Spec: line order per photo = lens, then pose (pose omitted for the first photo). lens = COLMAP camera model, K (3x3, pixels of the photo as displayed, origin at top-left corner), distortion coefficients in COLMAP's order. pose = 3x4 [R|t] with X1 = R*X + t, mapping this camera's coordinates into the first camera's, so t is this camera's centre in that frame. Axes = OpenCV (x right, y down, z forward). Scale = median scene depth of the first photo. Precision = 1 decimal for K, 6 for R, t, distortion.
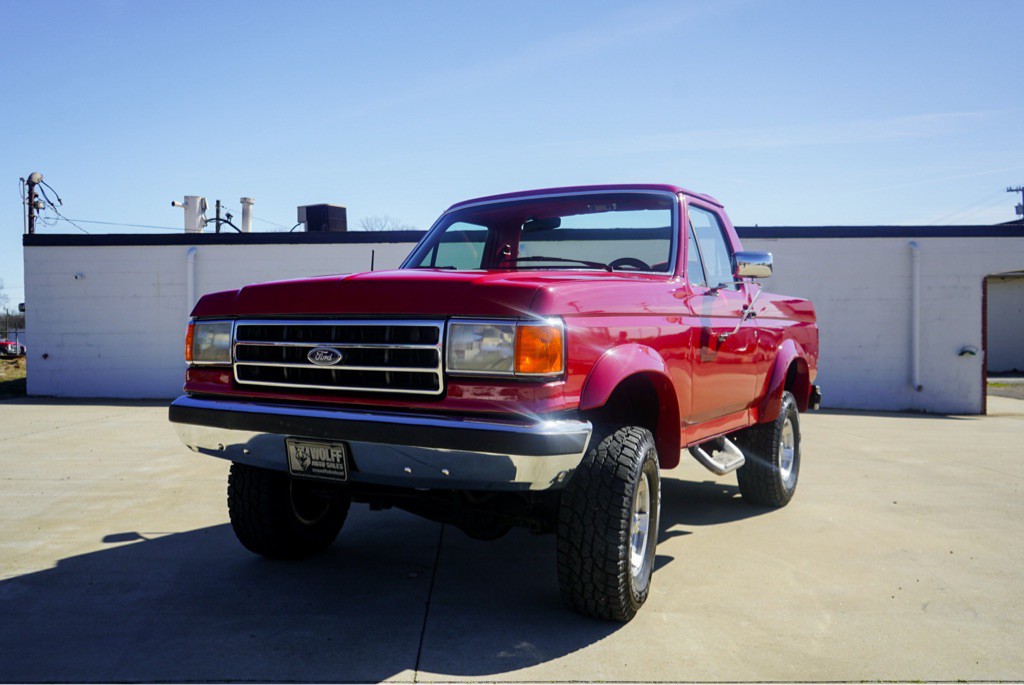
lens RADIAL K [[861.6, 0, 512.0], [0, 861.6, 342.5], [0, 0, 1]] dist [-0.051949, 0.004915]
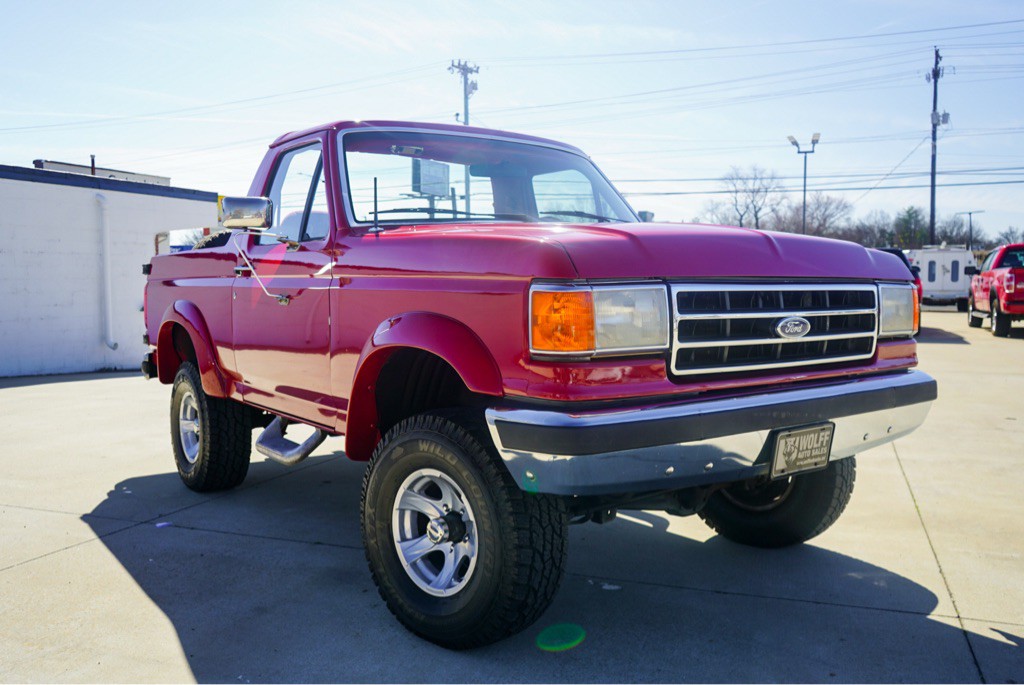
lens RADIAL K [[833.9, 0, 525.2], [0, 833.9, 344.0], [0, 0, 1]] dist [-0.004765, -0.000661]
pose [[0.372191, -0.069088, 0.925581, -1.077846], [0.016269, 0.997558, 0.067918, -0.027518], [-0.928013, -0.010220, 0.372407, 0.946479]]
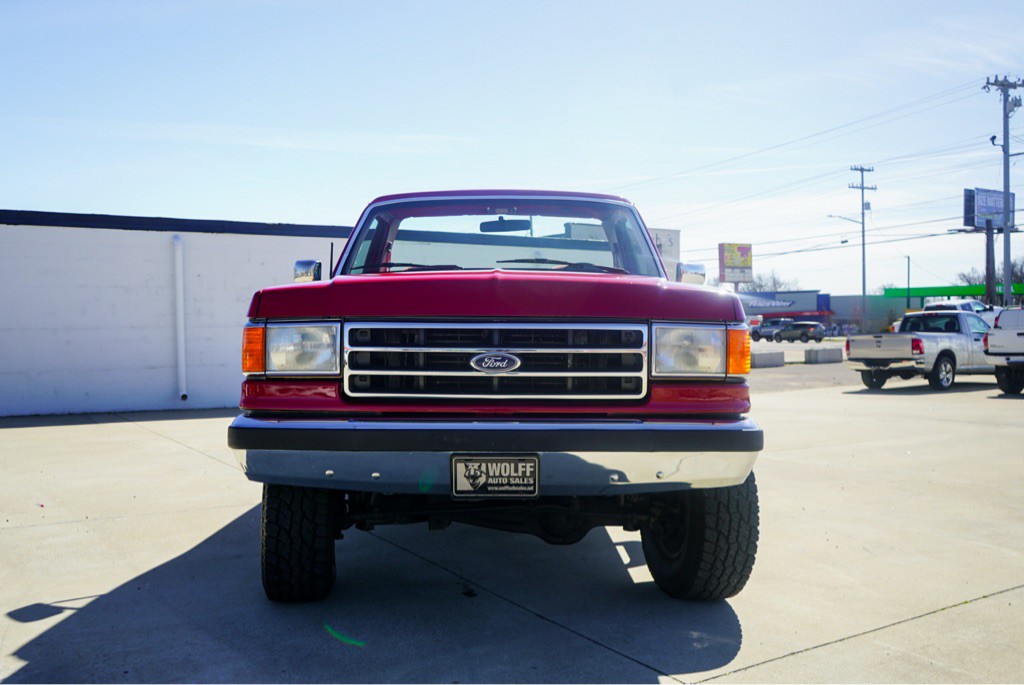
lens RADIAL K [[827.8, 0, 493.2], [0, 827.8, 345.6], [0, 0, 1]] dist [-0.006284, 0.003615]
pose [[0.858976, -0.009940, 0.511919, -0.675501], [0.007507, 0.999949, 0.006819, -0.008069], [-0.511961, -0.002015, 0.859006, 0.246686]]
